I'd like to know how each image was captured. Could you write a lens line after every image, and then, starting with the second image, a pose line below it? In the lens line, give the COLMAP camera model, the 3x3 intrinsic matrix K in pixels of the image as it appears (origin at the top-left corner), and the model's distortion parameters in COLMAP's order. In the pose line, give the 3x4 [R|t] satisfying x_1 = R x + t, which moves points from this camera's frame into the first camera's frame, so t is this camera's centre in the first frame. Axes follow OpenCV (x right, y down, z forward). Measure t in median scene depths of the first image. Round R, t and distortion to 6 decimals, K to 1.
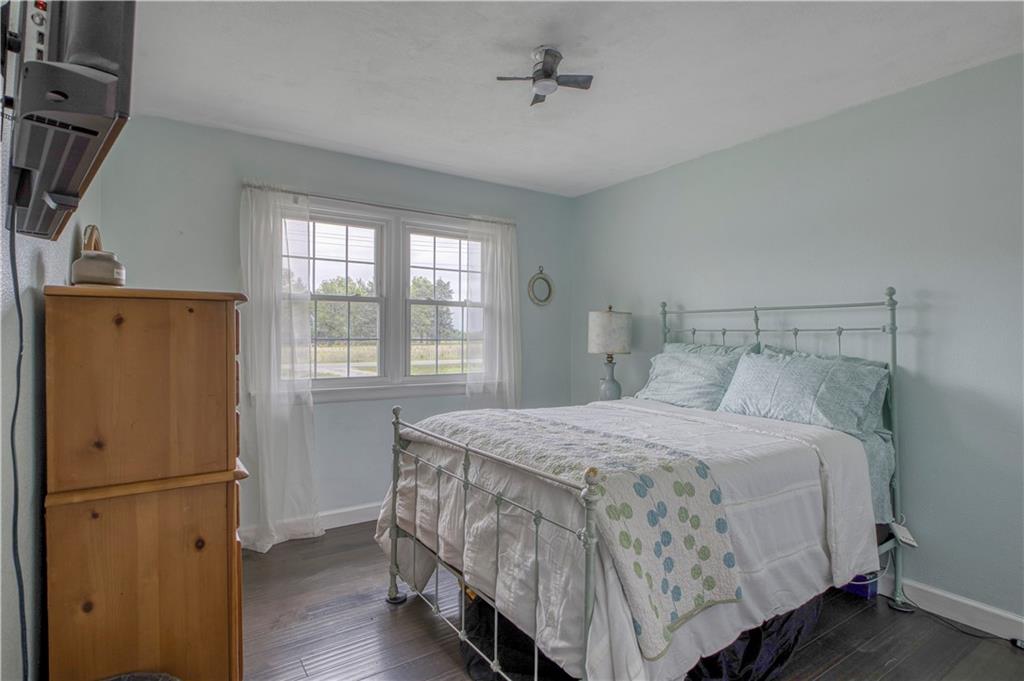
lens RADIAL K [[527.5, 0, 509.6], [0, 527.5, 343.3], [0, 0, 1]] dist [-0.002425, 0.000600]
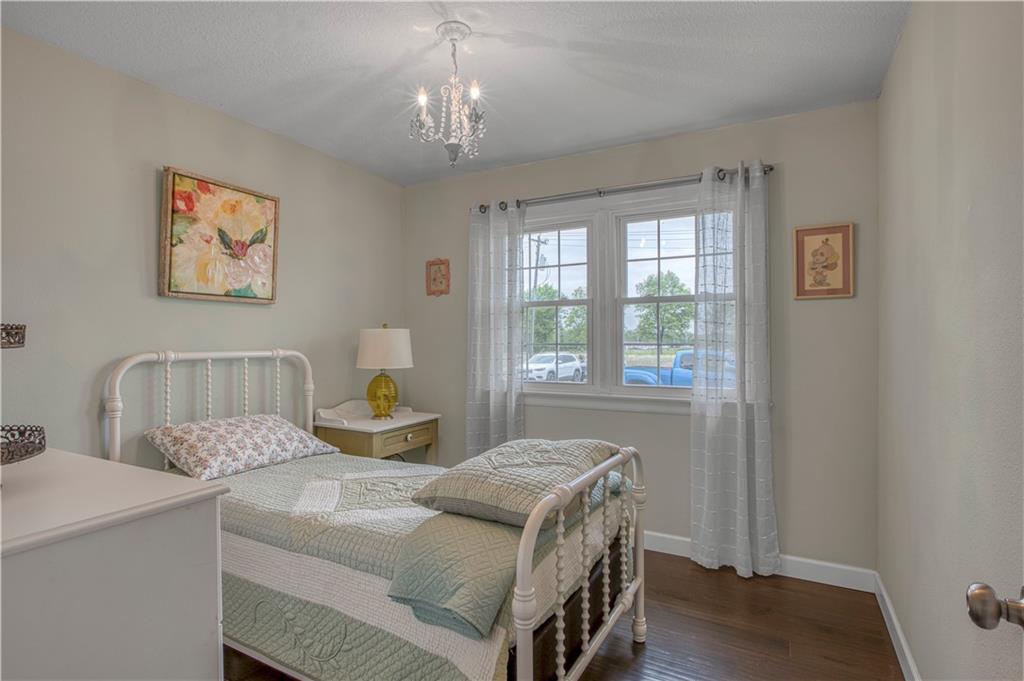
lens RADIAL K [[527.5, 0, 509.6], [0, 527.5, 343.3], [0, 0, 1]] dist [-0.002425, 0.000600]
pose [[0.459767, 0.003595, -0.888032, 0.505739], [-0.003421, 0.999992, 0.002276, -0.010144], [0.888033, 0.001992, 0.459776, 0.432457]]
